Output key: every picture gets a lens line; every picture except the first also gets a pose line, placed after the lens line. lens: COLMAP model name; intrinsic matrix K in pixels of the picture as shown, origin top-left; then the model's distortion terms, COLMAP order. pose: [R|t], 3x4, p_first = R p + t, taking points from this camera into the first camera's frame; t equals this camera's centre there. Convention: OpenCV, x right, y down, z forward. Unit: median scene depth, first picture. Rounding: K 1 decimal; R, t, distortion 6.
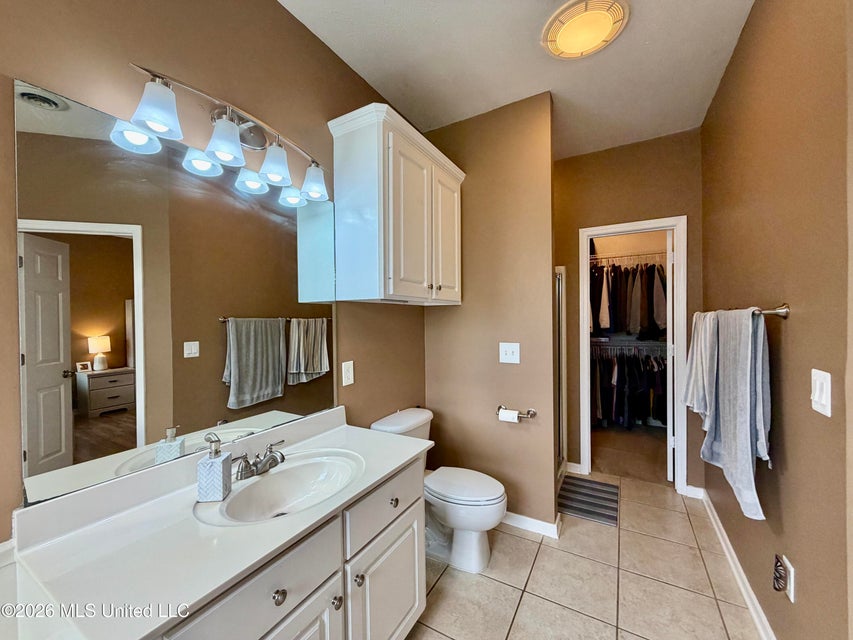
lens RADIAL K [[341.3, 0, 426.5], [0, 341.3, 320.0], [0, 0, 1]] dist [0.002004, 0.000330]
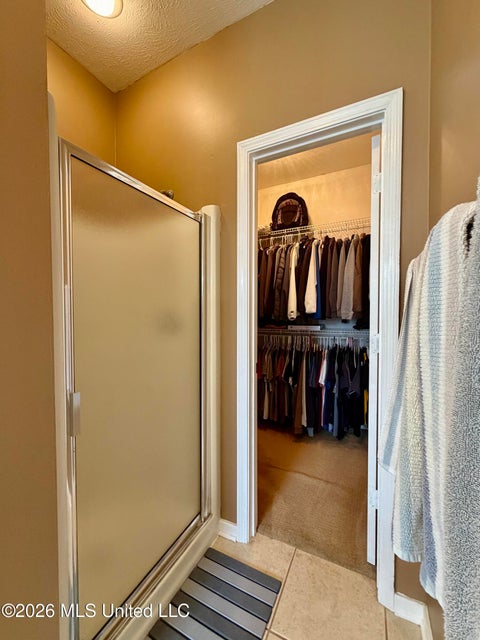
lens RADIAL K [[262.4, 0, 240.0], [0, 262.4, 320.0], [0, 0, 1]] dist [0.000224, 0.000405]
pose [[0.998583, 0.005681, 0.052910, 0.329955], [-0.006462, 0.999872, 0.014603, 0.032115], [-0.052820, -0.014924, 0.998493, 0.405047]]
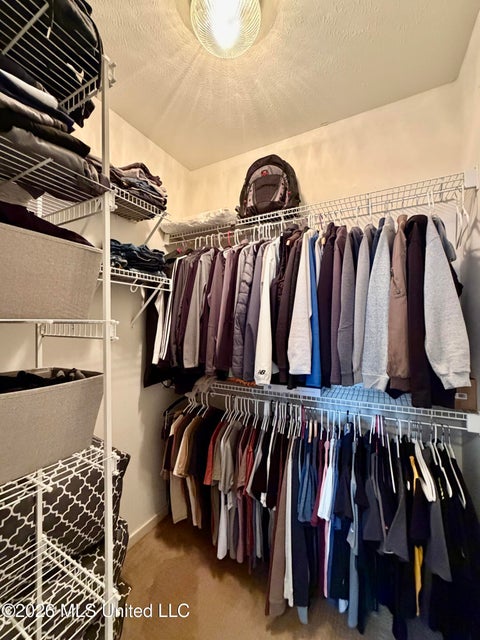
lens RADIAL K [[262.4, 0, 240.0], [0, 262.4, 320.0], [0, 0, 1]] dist [0.000224, 0.000405]
pose [[0.999524, 0.007571, 0.029918, 0.449417], [-0.007115, 0.999857, -0.015309, -0.034119], [-0.030030, 0.015089, 0.999435, 0.709025]]
